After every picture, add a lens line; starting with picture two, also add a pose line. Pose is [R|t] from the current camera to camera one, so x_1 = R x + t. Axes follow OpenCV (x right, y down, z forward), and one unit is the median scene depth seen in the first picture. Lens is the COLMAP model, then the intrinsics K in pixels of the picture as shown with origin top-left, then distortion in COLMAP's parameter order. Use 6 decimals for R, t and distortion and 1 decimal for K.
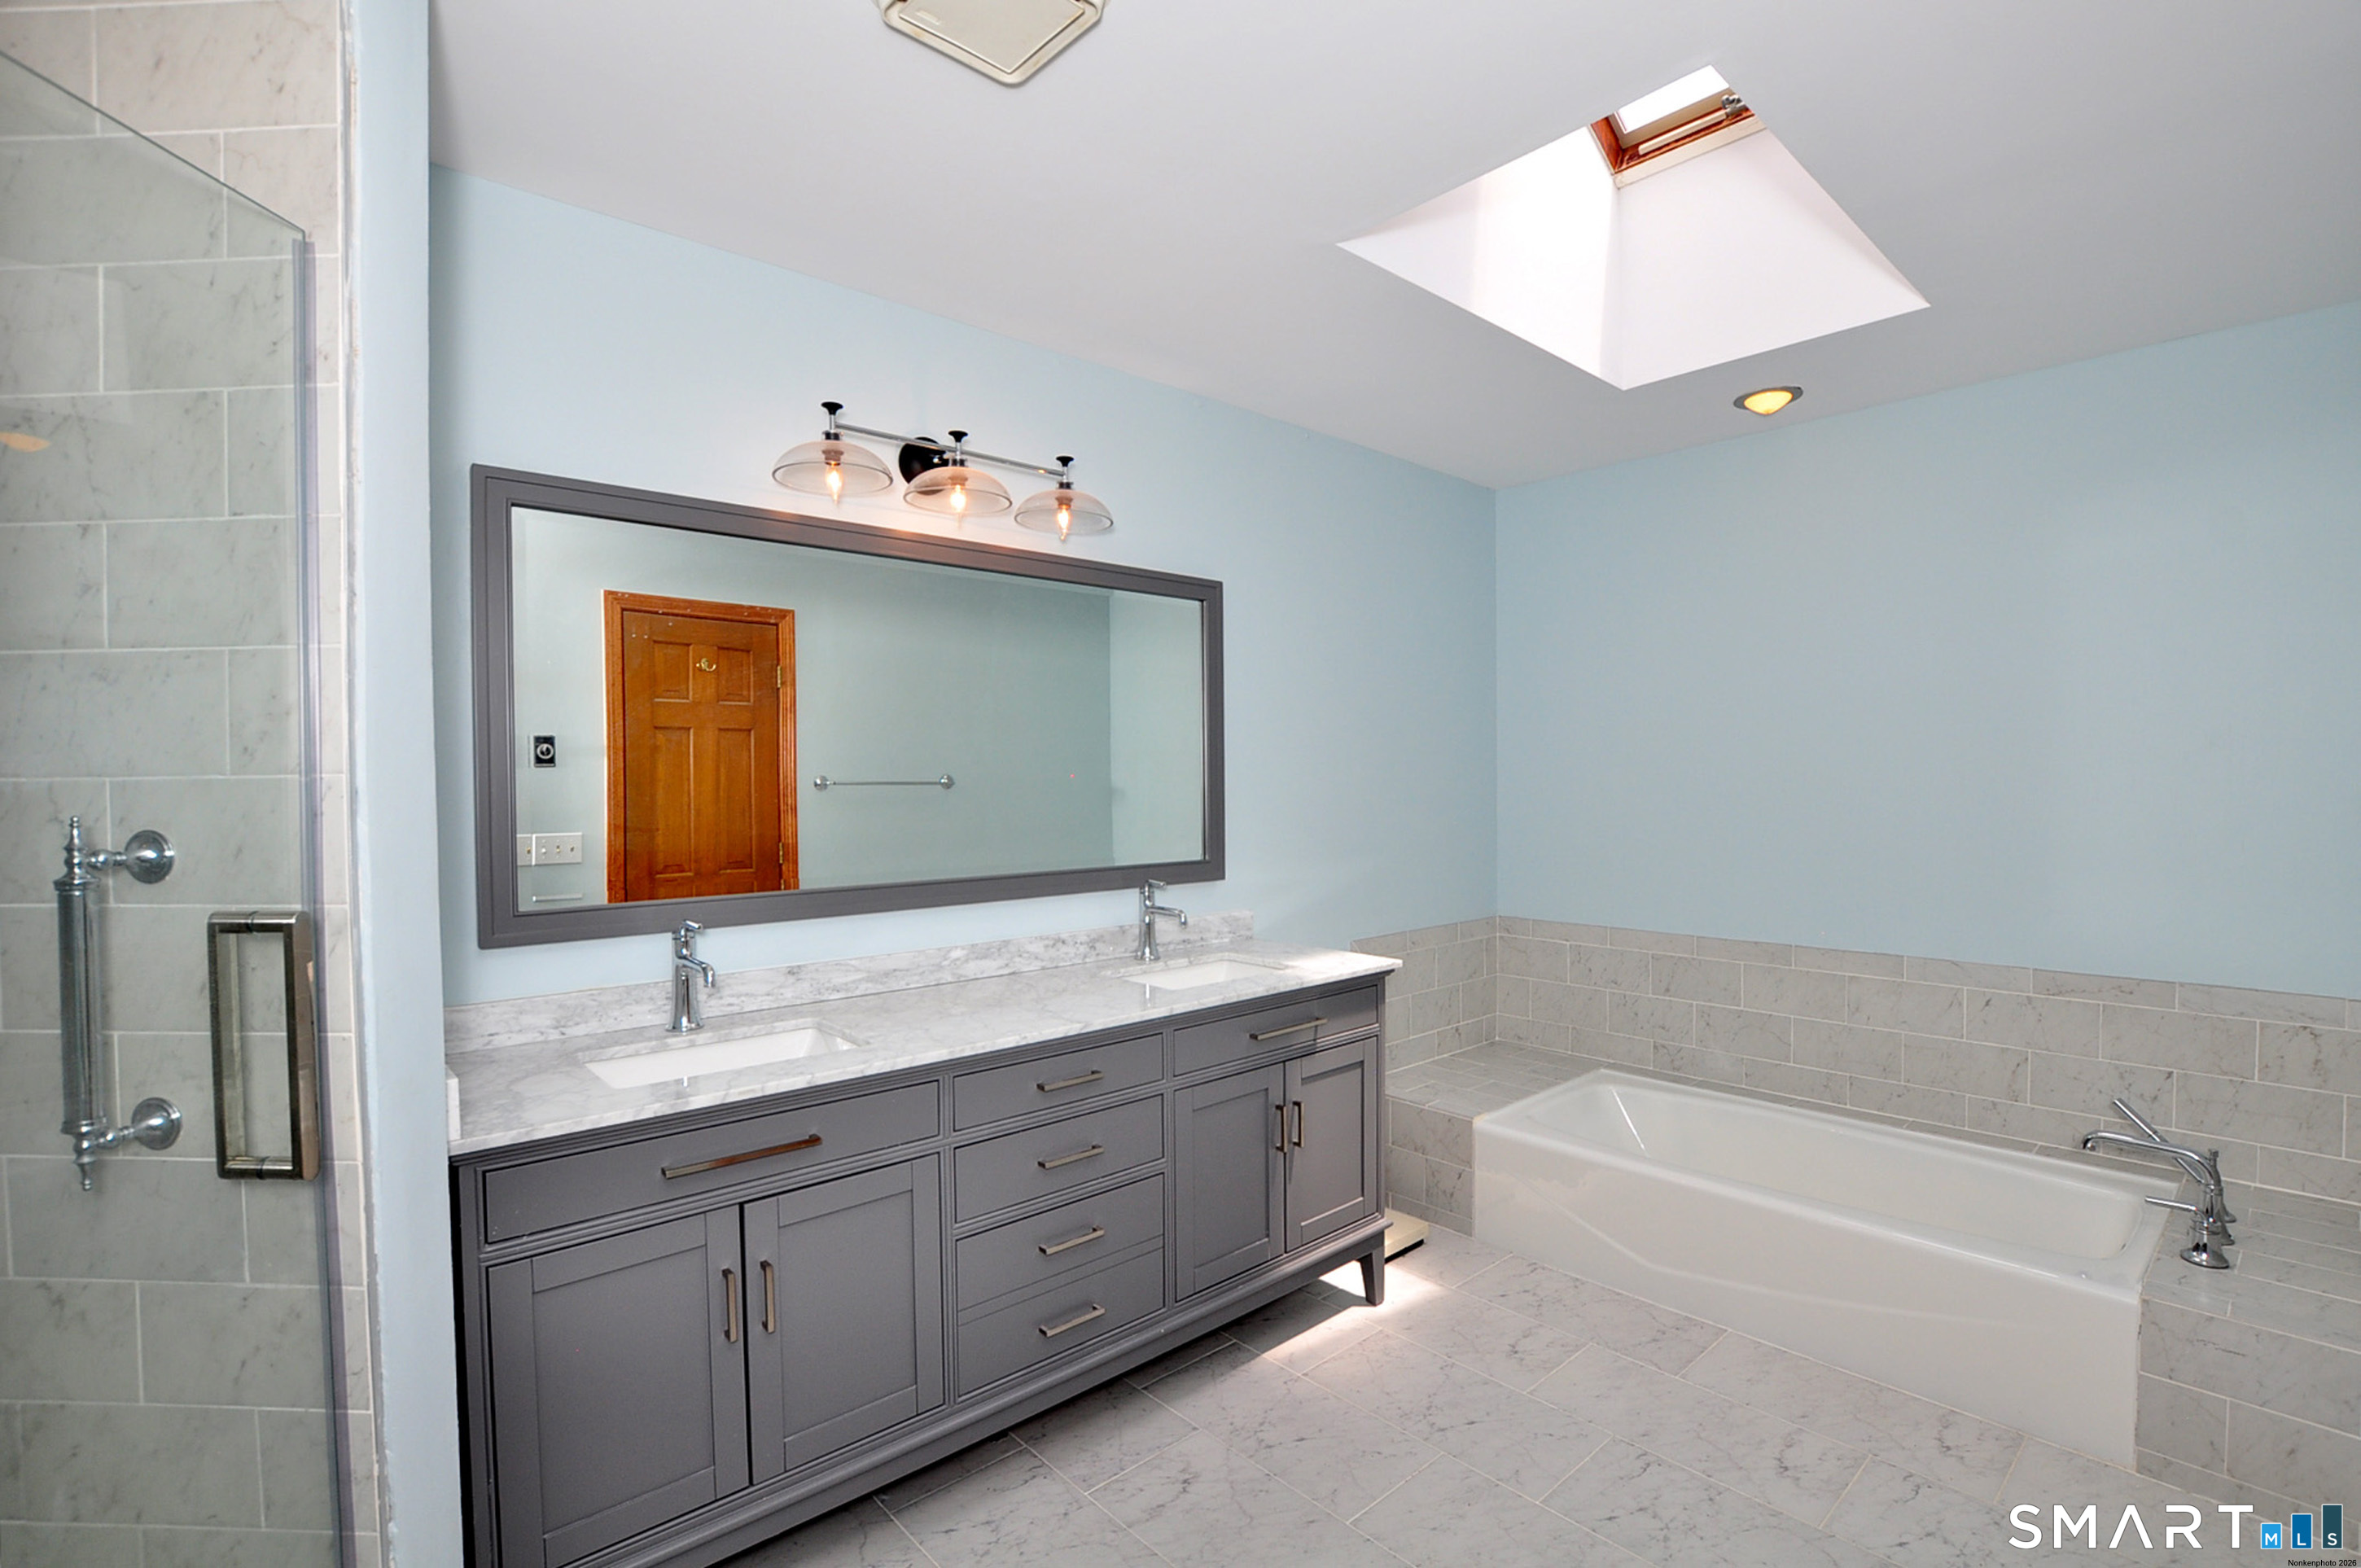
lens RADIAL K [[1034.2, 0, 1204.3], [0, 1034.2, 795.1], [0, 0, 1]] dist [-0.029535, 0.000244]
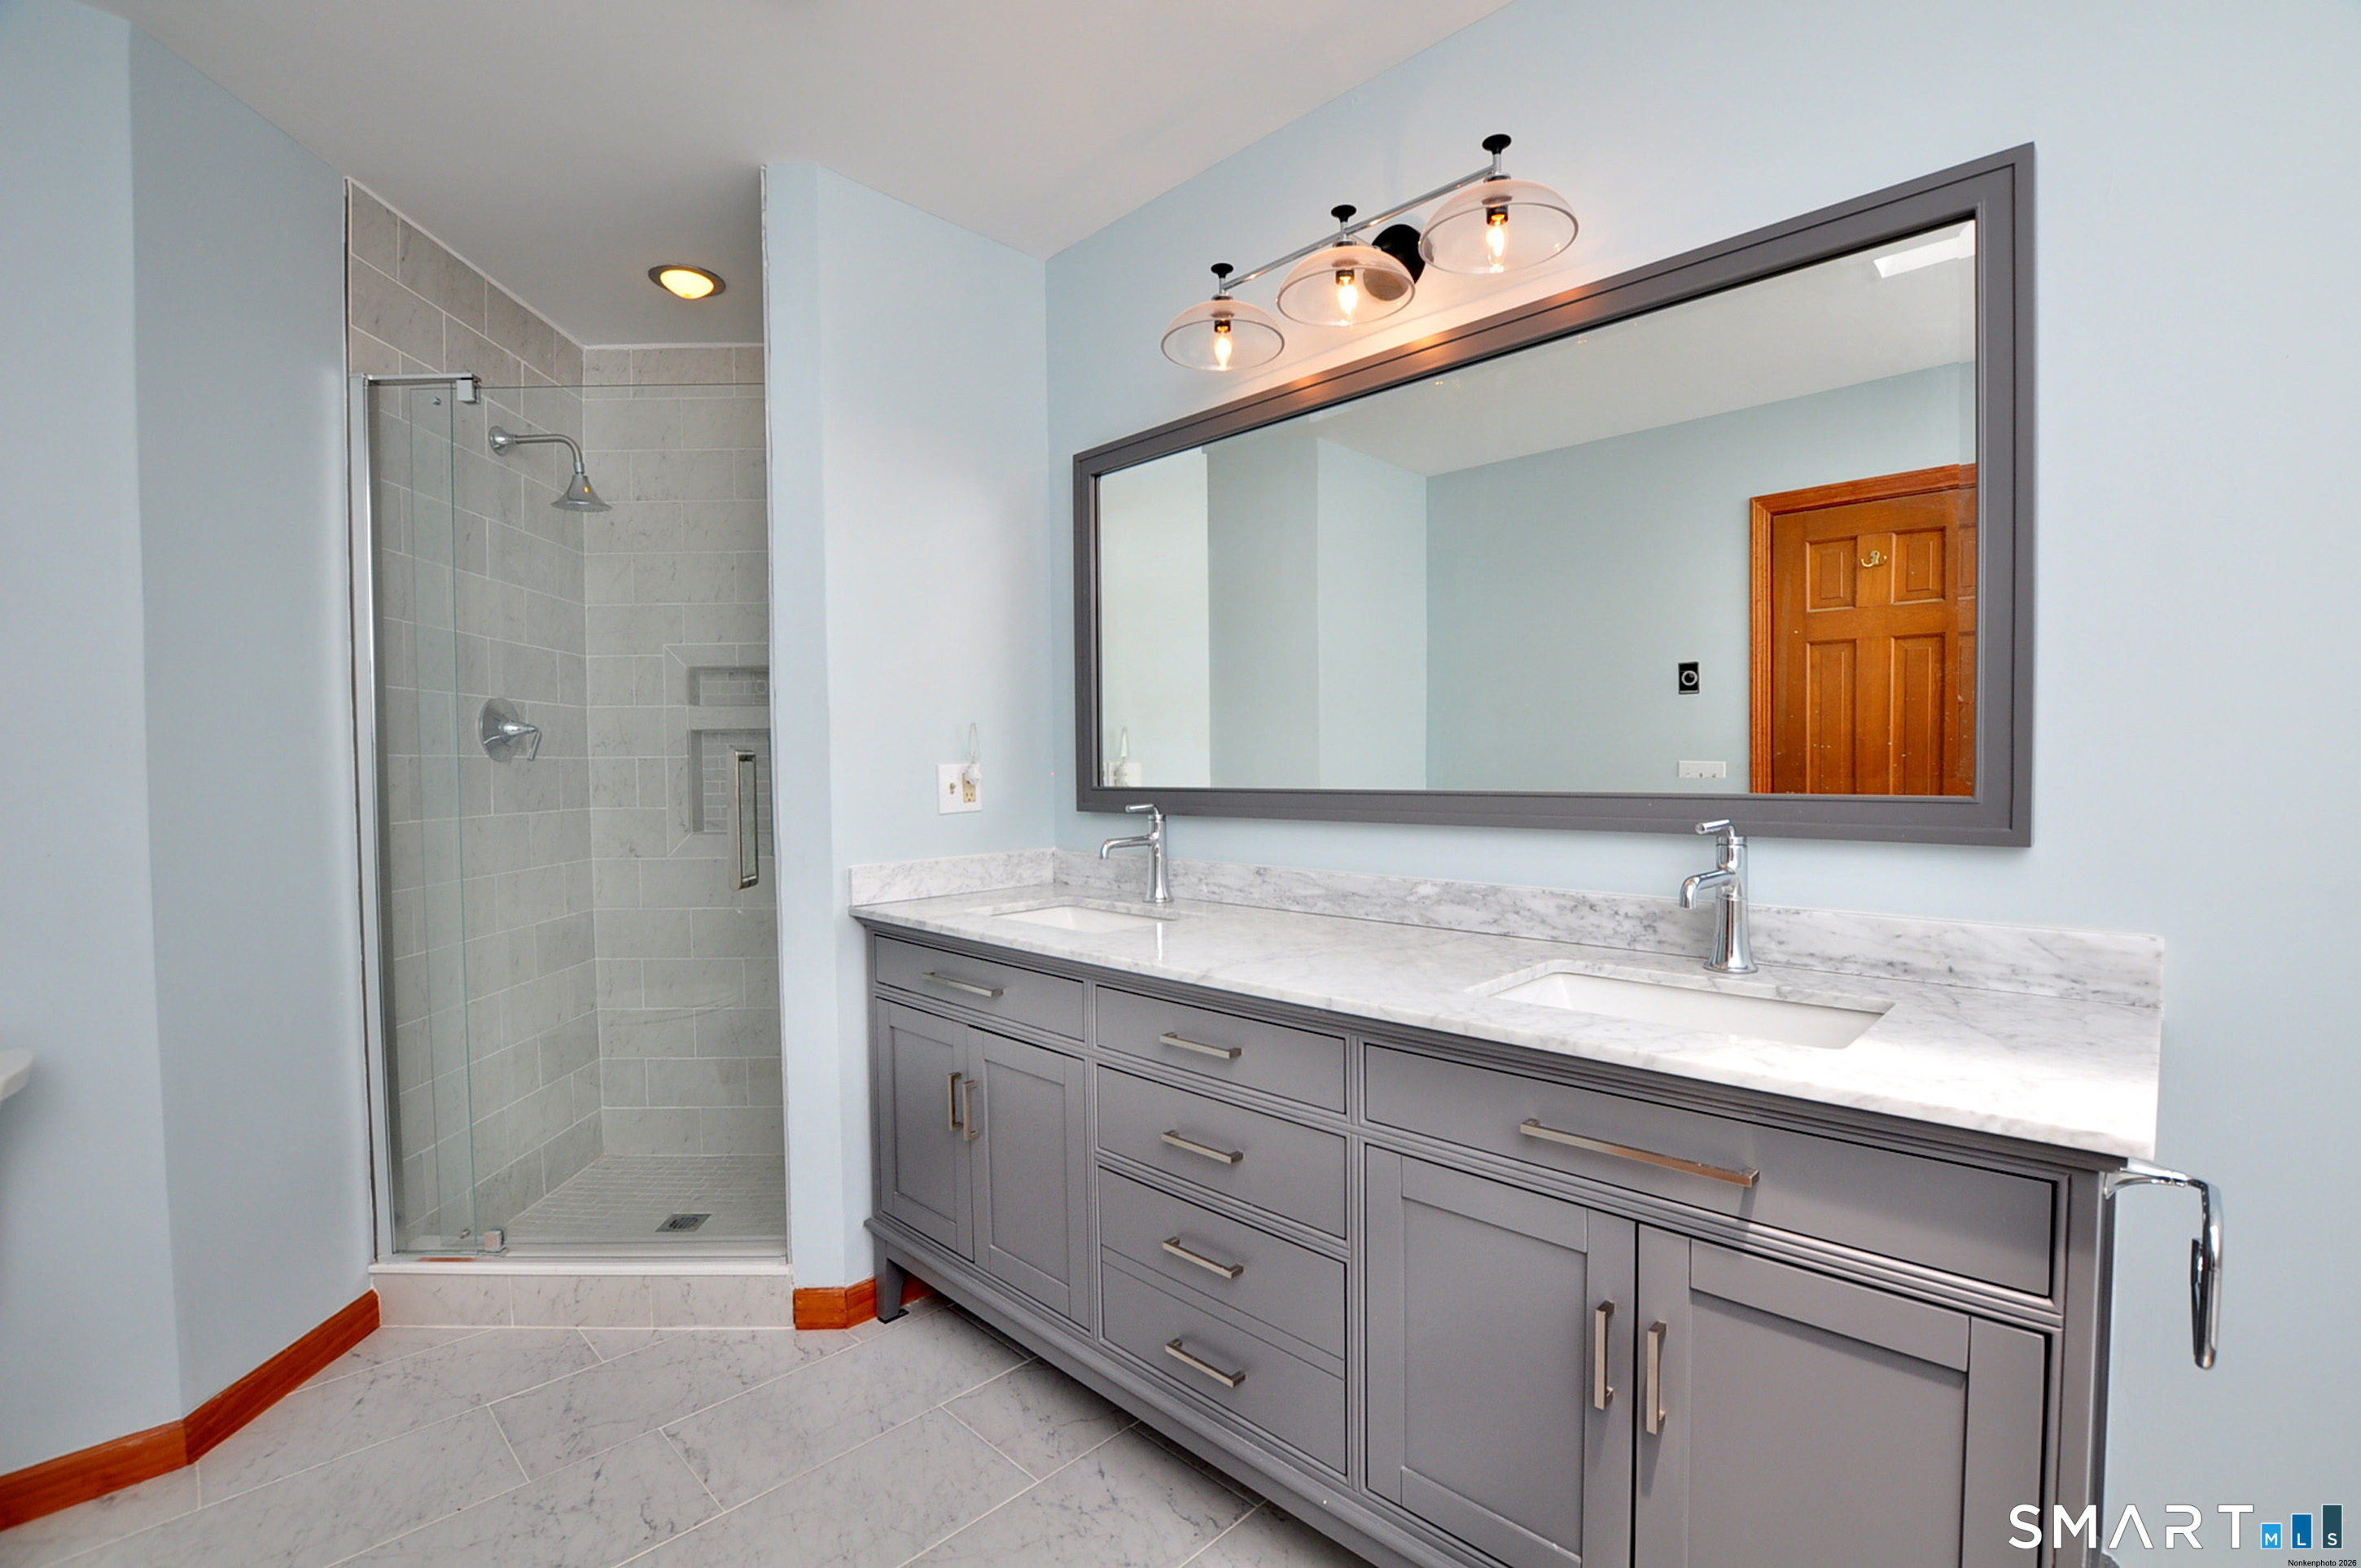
lens RADIAL K [[1034.2, 0, 1204.3], [0, 1034.2, 795.1], [0, 0, 1]] dist [-0.029535, 0.000244]
pose [[0.079468, 0.036864, -0.996156, 0.492948], [-0.002316, 0.999320, 0.036797, 0.055904], [0.996835, -0.000617, 0.079499, 0.766112]]
